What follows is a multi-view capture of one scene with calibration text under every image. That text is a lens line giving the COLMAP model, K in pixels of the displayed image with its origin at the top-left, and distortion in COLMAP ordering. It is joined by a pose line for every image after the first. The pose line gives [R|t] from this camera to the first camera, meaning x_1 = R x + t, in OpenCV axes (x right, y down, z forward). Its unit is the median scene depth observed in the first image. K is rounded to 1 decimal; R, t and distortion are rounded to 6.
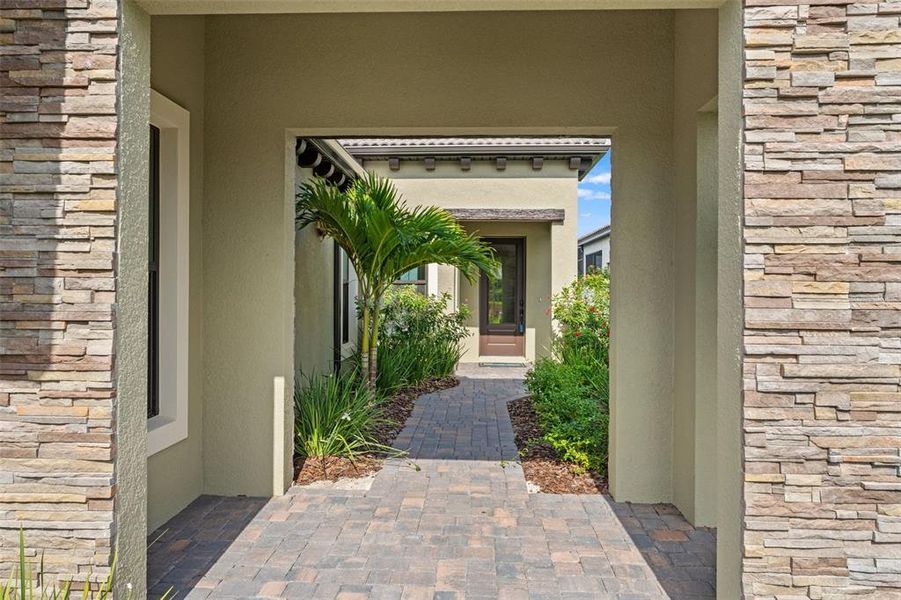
lens RADIAL K [[516.4, 0, 429.0], [0, 516.4, 290.9], [0, 0, 1]] dist [0.055712, -0.000132]
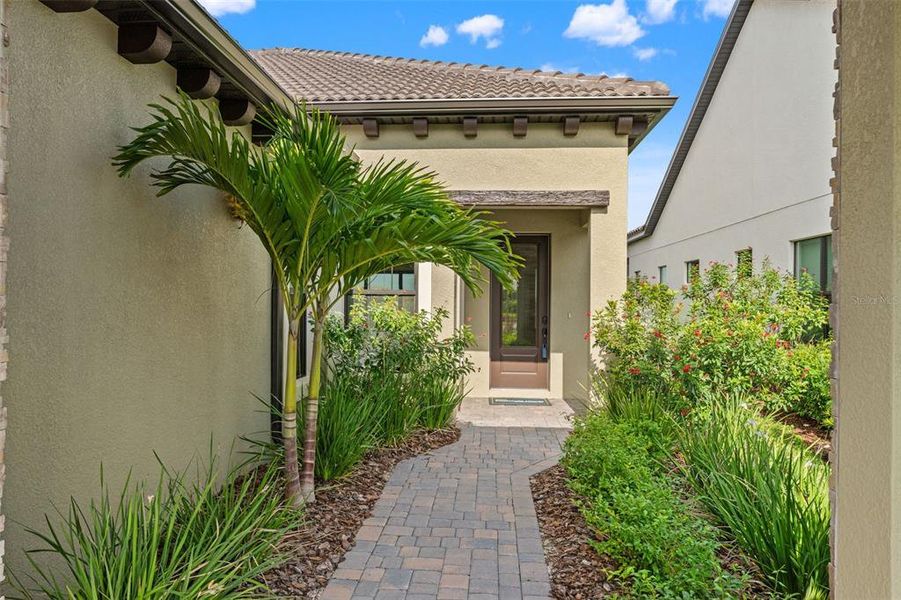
lens RADIAL K [[496.7, 0, 434.1], [0, 496.7, 296.6], [0, 0, 1]] dist [0.001270, 0.000461]
pose [[0.999767, 0.003848, -0.021252, 0.036363], [-0.004046, 0.999949, -0.009302, -0.005019], [0.021215, 0.009386, 0.999731, 0.315732]]
